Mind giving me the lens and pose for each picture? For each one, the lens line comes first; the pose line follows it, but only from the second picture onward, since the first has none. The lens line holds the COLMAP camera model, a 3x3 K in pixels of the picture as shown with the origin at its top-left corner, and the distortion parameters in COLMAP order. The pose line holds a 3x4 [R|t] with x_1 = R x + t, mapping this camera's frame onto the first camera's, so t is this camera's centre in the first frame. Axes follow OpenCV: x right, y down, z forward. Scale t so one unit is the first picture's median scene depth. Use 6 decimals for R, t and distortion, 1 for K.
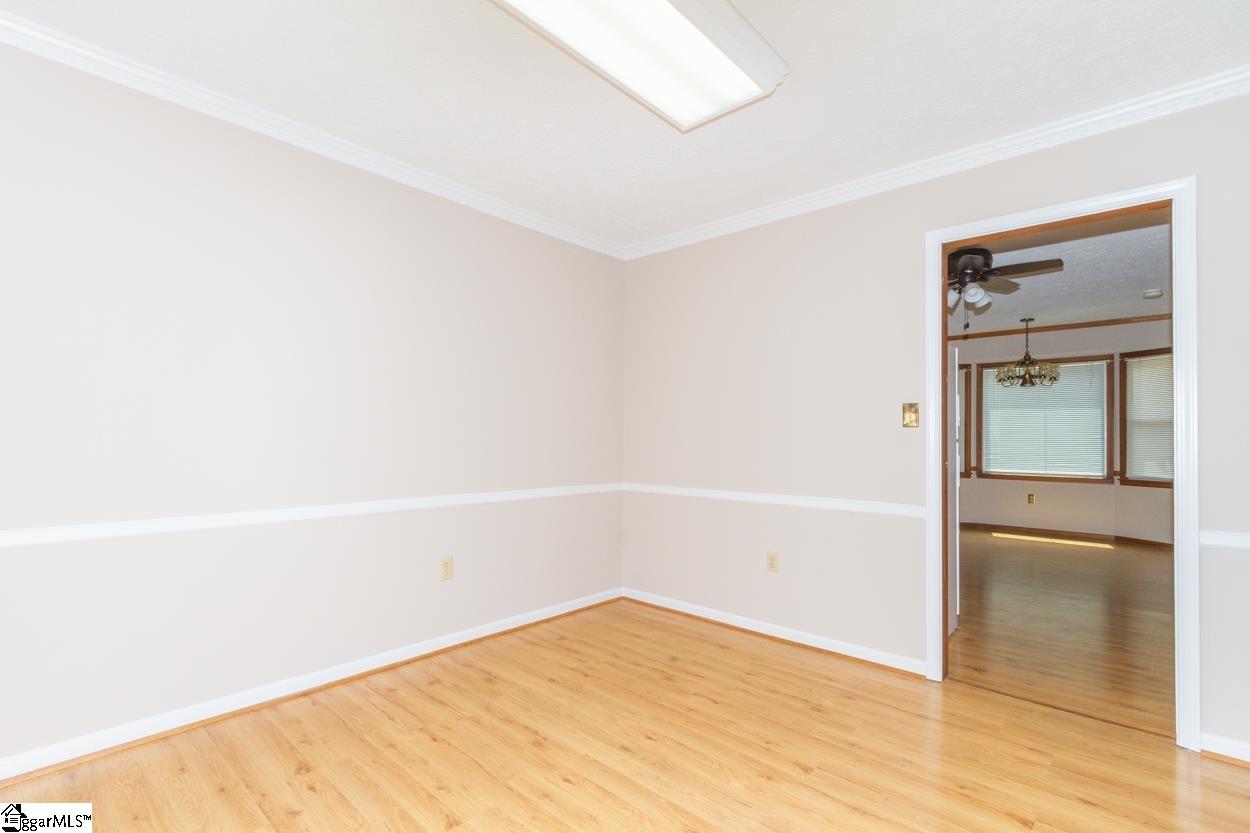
lens RADIAL K [[568.0, 0, 621.7], [0, 568.0, 429.8], [0, 0, 1]] dist [0.002732, 0.000801]
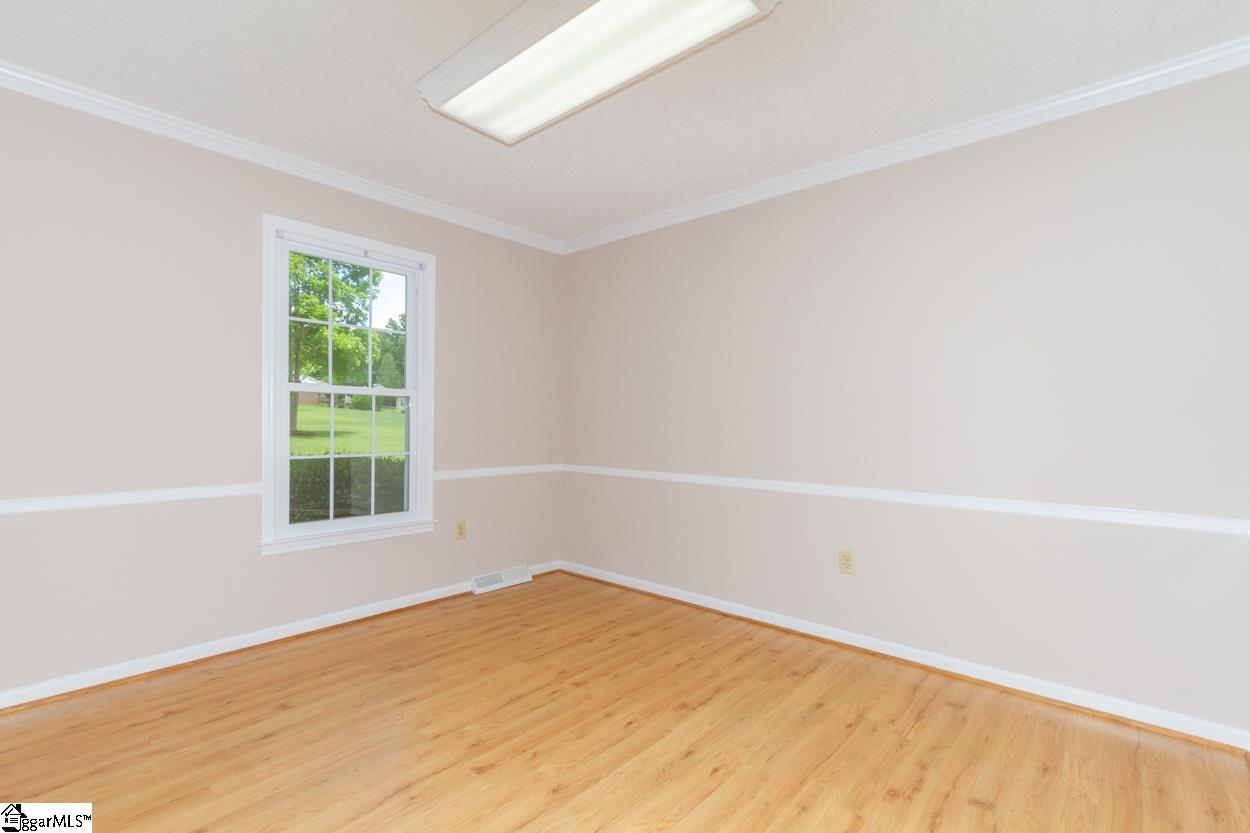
lens RADIAL K [[569.3, 0, 618.8], [0, 569.3, 431.0], [0, 0, 1]] dist [-0.002122, -0.000094]
pose [[0.010010, 0.008666, -0.999912, 0.770613], [0.006868, 0.999938, 0.008735, 0.010601], [0.999926, -0.006955, 0.009950, 0.711445]]
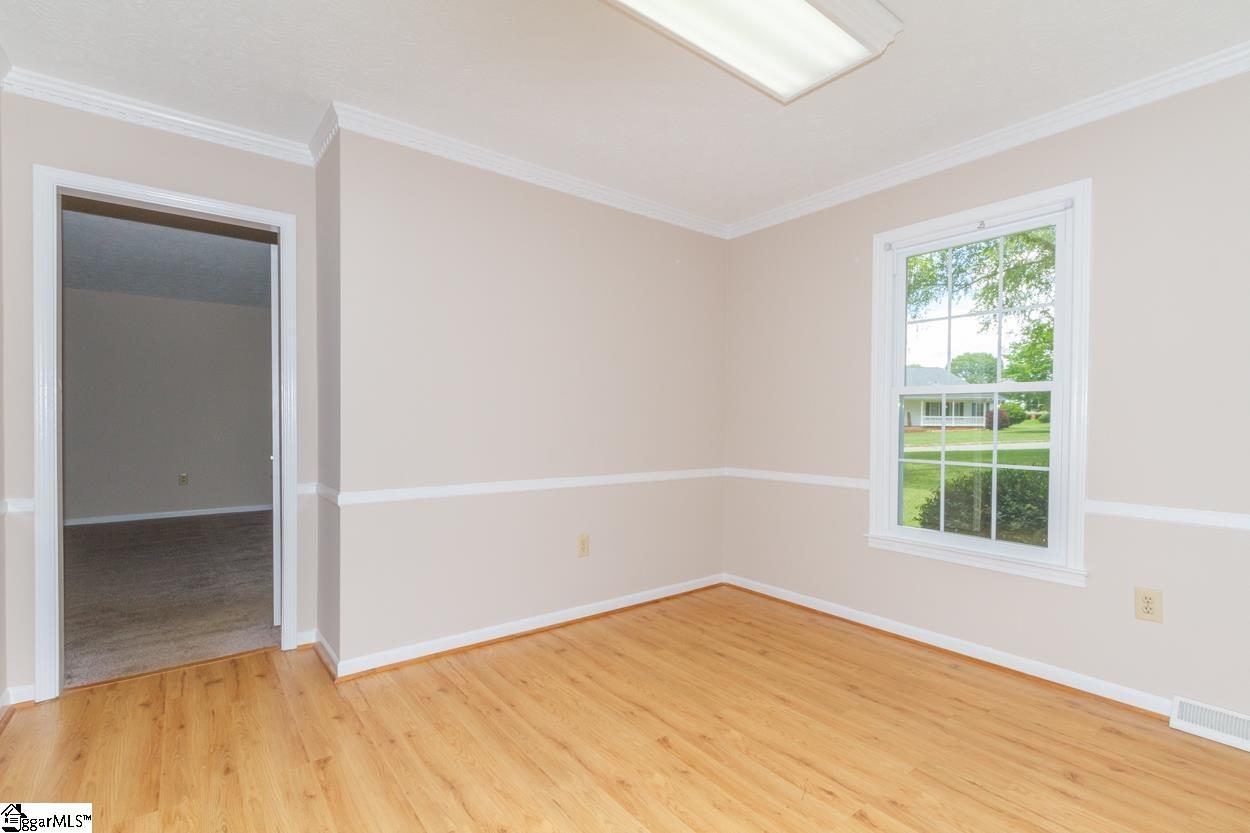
lens RADIAL K [[569.3, 0, 618.8], [0, 569.3, 431.0], [0, 0, 1]] dist [-0.002122, -0.000094]
pose [[-0.983860, -0.021559, 0.177638, -0.029418], [-0.021355, 0.999767, 0.003064, 0.018715], [-0.177663, -0.000779, -0.984091, 1.328887]]
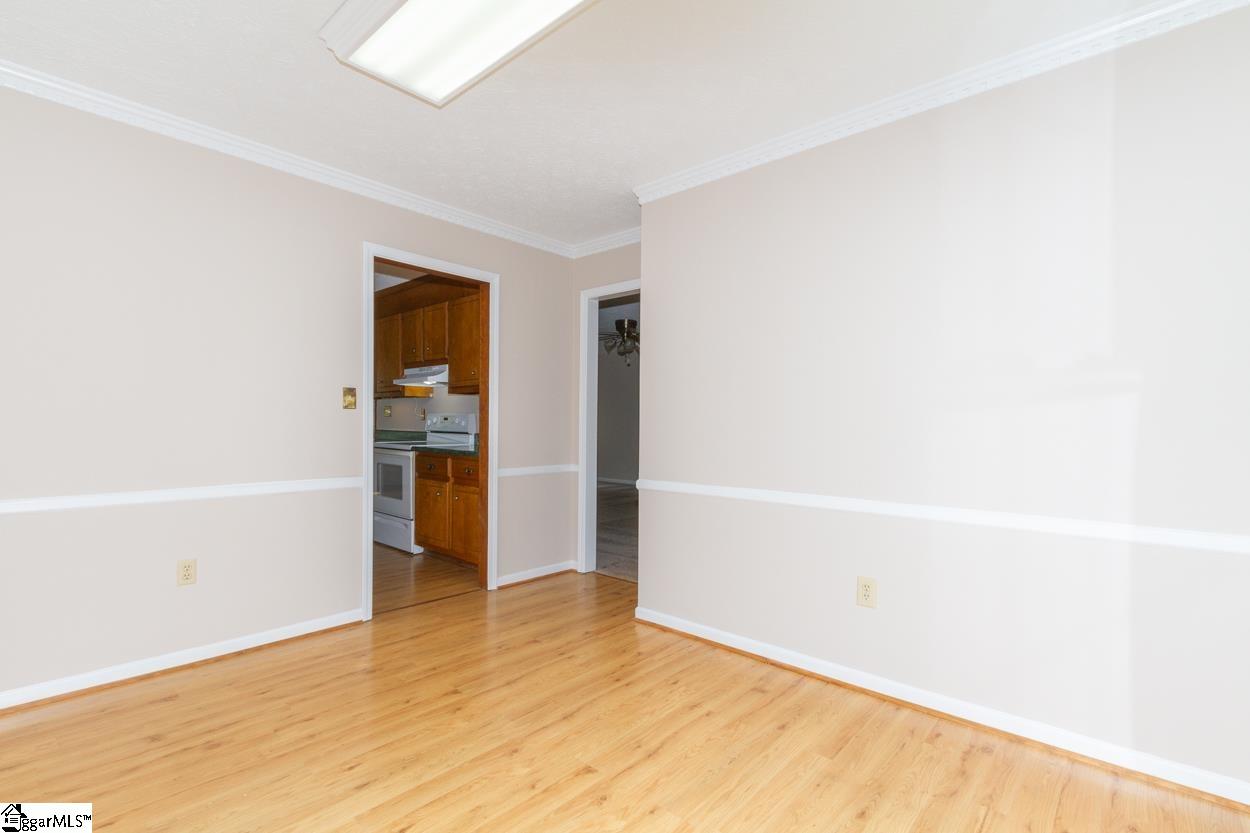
lens RADIAL K [[569.3, 0, 618.8], [0, 569.3, 431.0], [0, 0, 1]] dist [-0.002122, -0.000094]
pose [[-0.002654, -0.026425, 0.999647, -0.678987], [-0.026138, 0.999311, 0.026347, -0.004502], [-0.999655, -0.026059, -0.003343, 0.511718]]
